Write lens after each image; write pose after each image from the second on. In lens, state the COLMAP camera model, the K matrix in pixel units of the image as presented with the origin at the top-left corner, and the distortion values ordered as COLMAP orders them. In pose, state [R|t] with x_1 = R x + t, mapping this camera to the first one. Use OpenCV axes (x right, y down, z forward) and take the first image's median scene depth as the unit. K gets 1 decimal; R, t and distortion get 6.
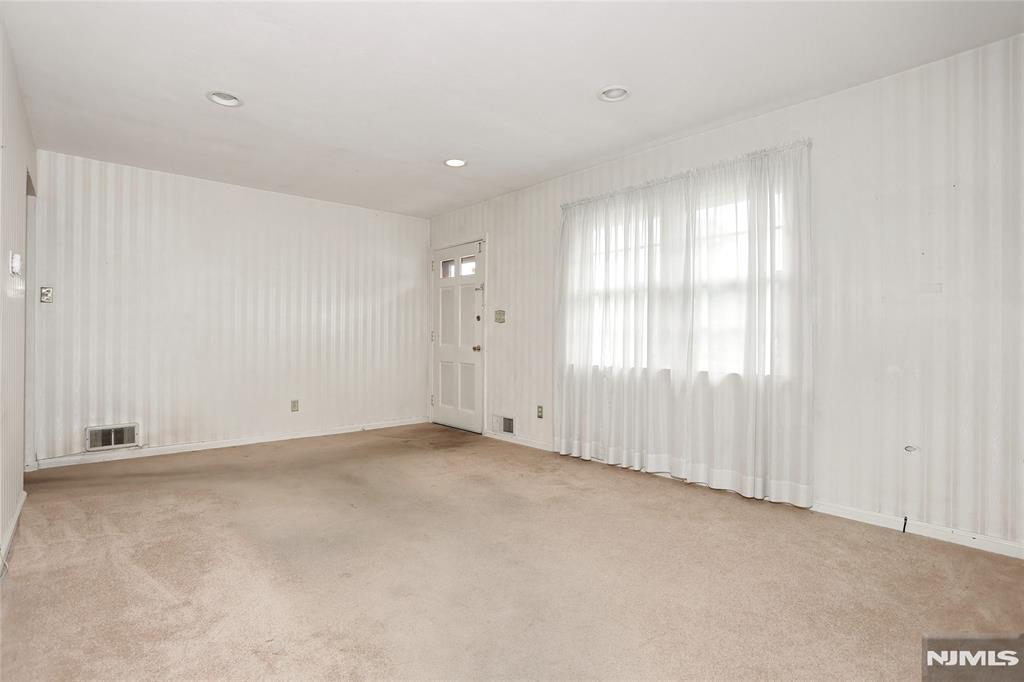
lens RADIAL K [[494.6, 0, 510.4], [0, 494.6, 337.1], [0, 0, 1]] dist [-0.028213, 0.000070]
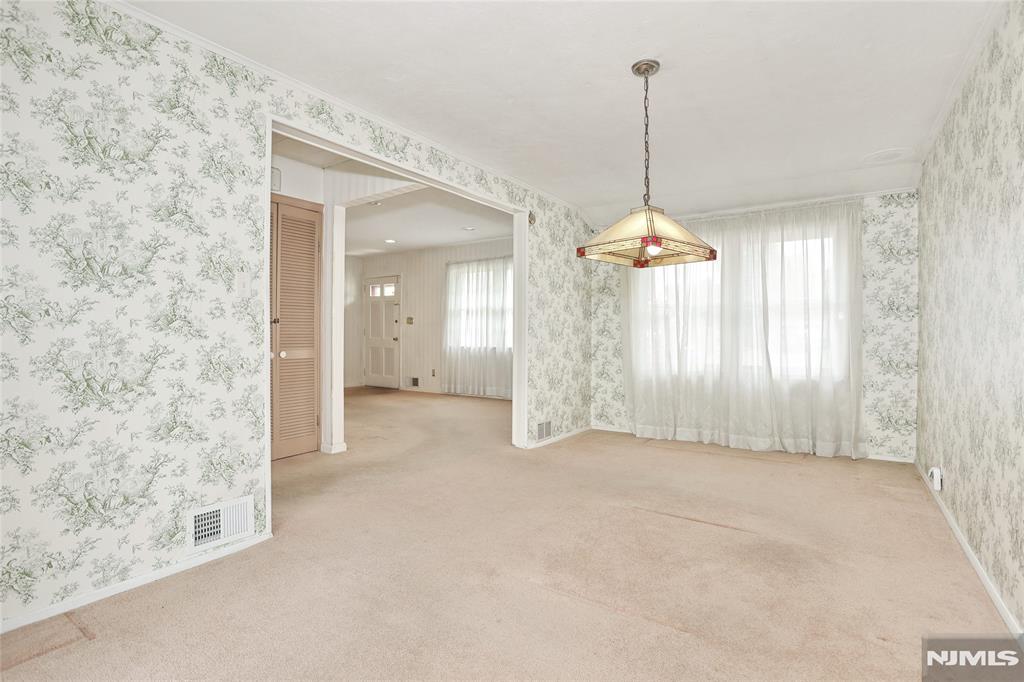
lens RADIAL K [[494.6, 0, 505.3], [0, 494.6, 340.4], [0, 0, 1]] dist [-0.028213, 0.000070]
pose [[0.973733, -0.005452, 0.227627, -0.109512], [0.001608, 0.999853, 0.017070, -0.001073], [-0.227686, -0.016255, 0.973599, -0.944690]]
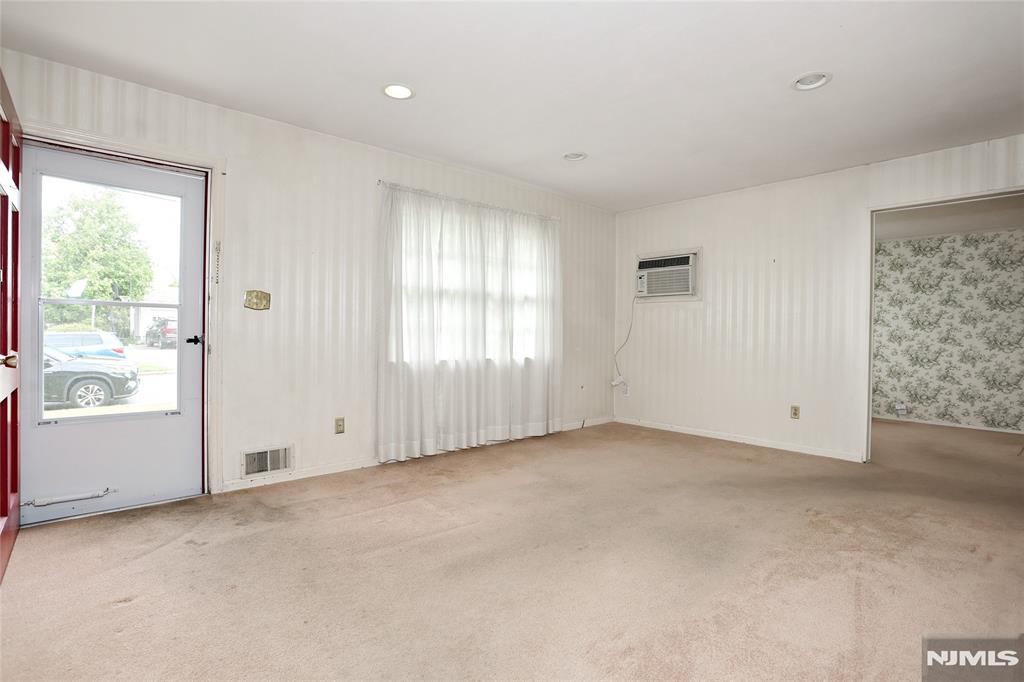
lens RADIAL K [[494.6, 0, 516.2], [0, 494.6, 338.0], [0, 0, 1]] dist [-0.028213, 0.000070]
pose [[0.009963, -0.023301, 0.999679, -0.808939], [-0.021529, 0.999492, 0.023511, -0.016413], [-0.999719, -0.021756, 0.009456, 0.790895]]
